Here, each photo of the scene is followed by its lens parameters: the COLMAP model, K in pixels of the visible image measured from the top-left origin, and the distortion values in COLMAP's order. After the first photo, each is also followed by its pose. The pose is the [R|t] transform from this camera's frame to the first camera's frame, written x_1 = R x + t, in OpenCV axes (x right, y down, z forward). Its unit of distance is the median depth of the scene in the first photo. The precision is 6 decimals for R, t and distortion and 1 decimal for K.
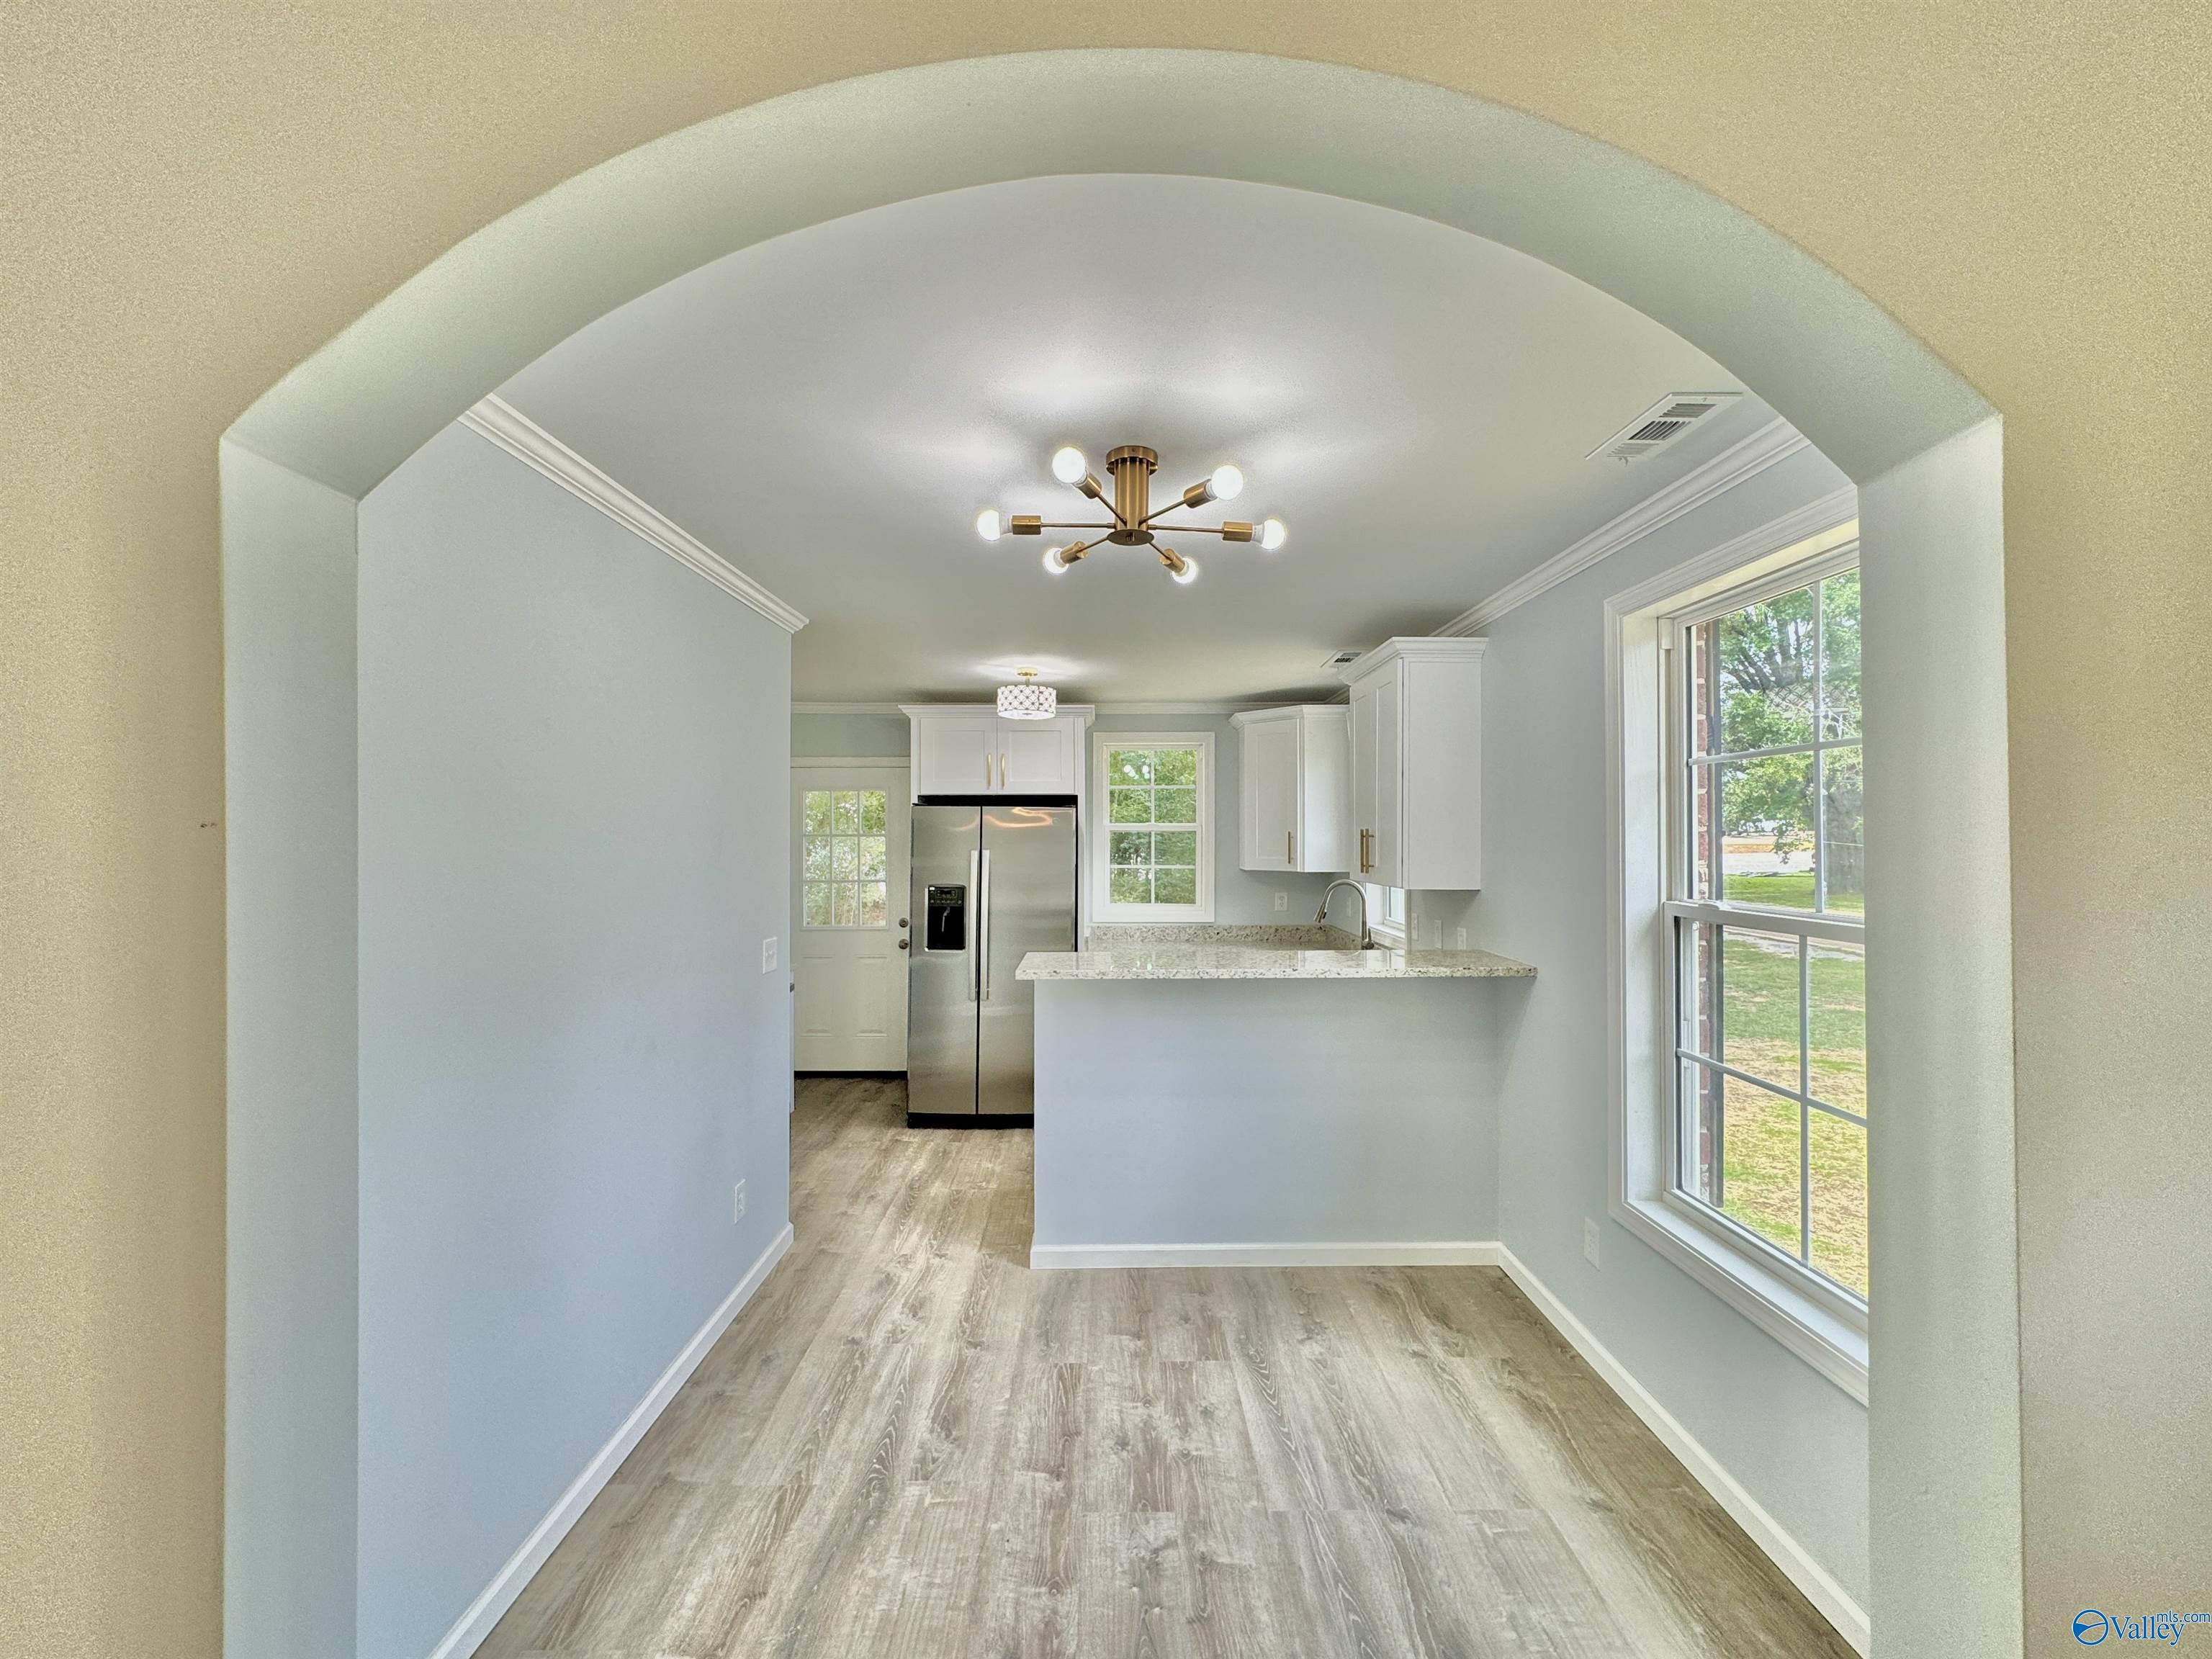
lens RADIAL K [[885.0, 0, 1102.9], [0, 885.0, 829.4], [0, 0, 1]] dist [-0.001302, -0.000096]
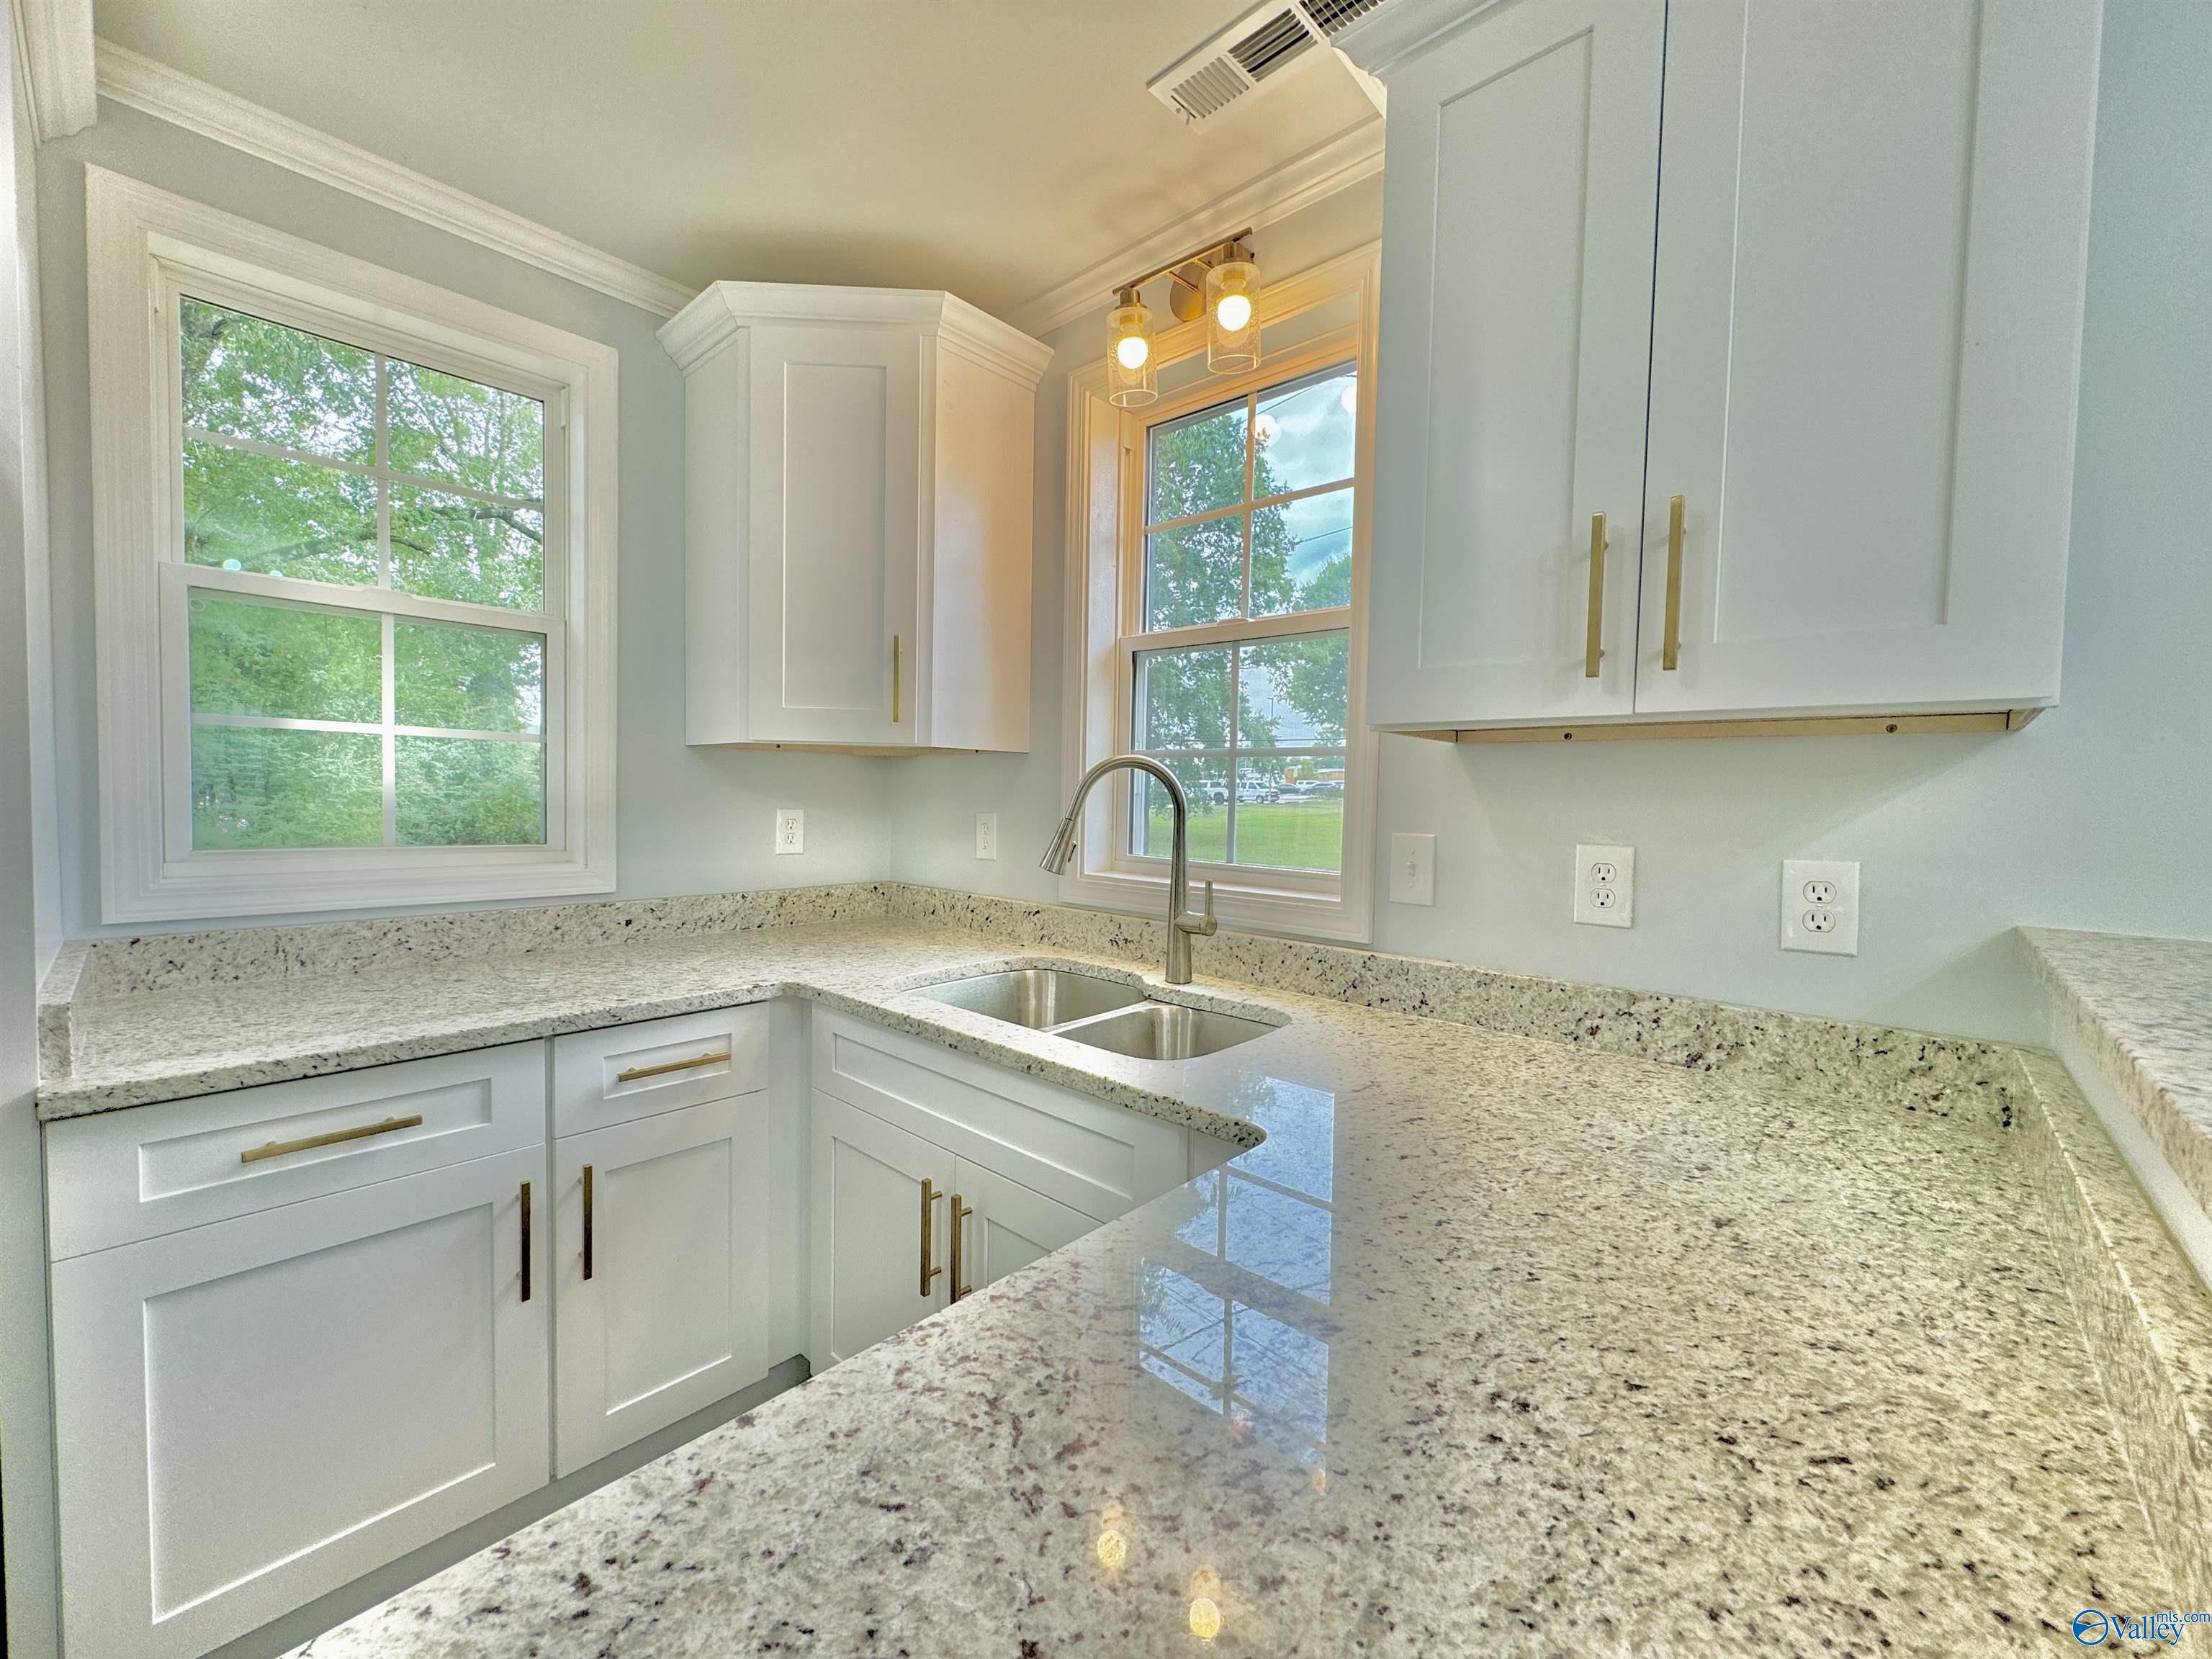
lens RADIAL K [[879.4, 0, 1103.7], [0, 879.4, 829.2], [0, 0, 1]] dist [-0.001481, 0.000384]
pose [[0.669236, -0.016562, 0.742865, -0.005703], [-0.026859, 0.998559, 0.046460, 0.060068], [-0.742564, -0.051045, 0.667827, 0.643766]]
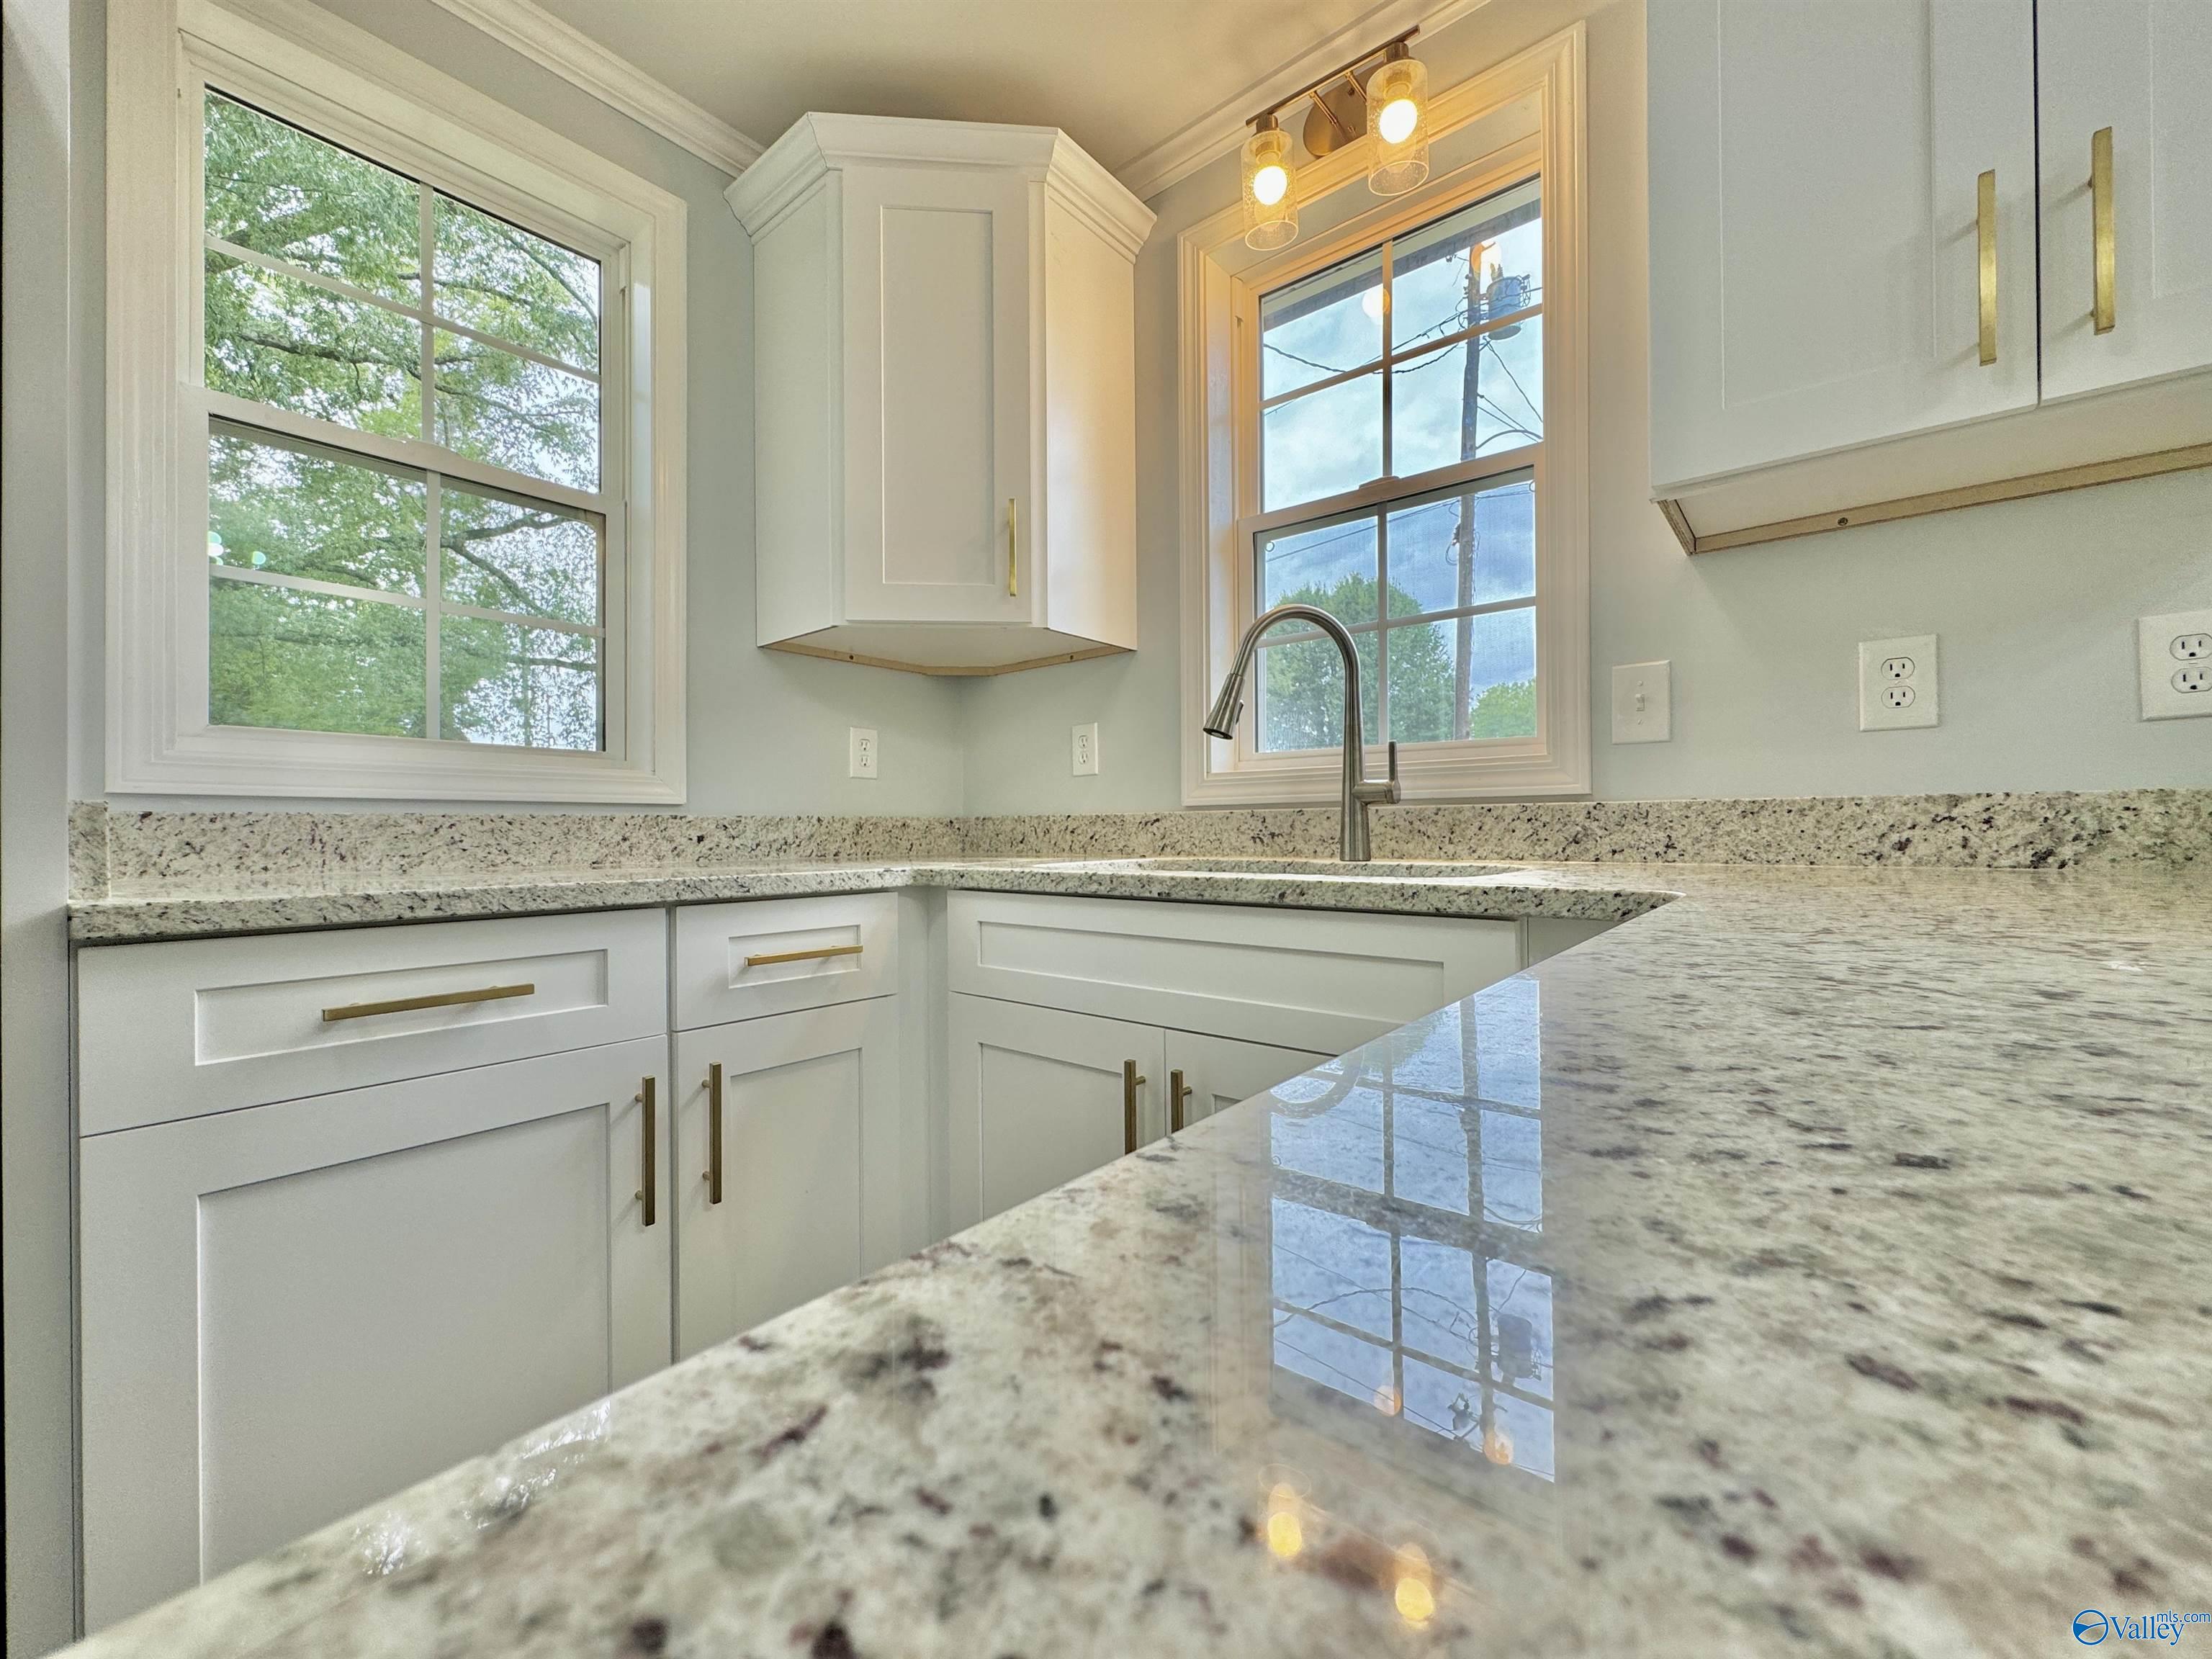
lens RADIAL K [[885.0, 0, 1102.9], [0, 885.0, 829.4], [0, 0, 1]] dist [-0.001302, -0.000096]
pose [[0.635517, -0.001784, 0.772085, -0.023560], [0.000443, 0.999998, 0.001946, 0.117981], [-0.772087, -0.000895, 0.635517, 0.714726]]
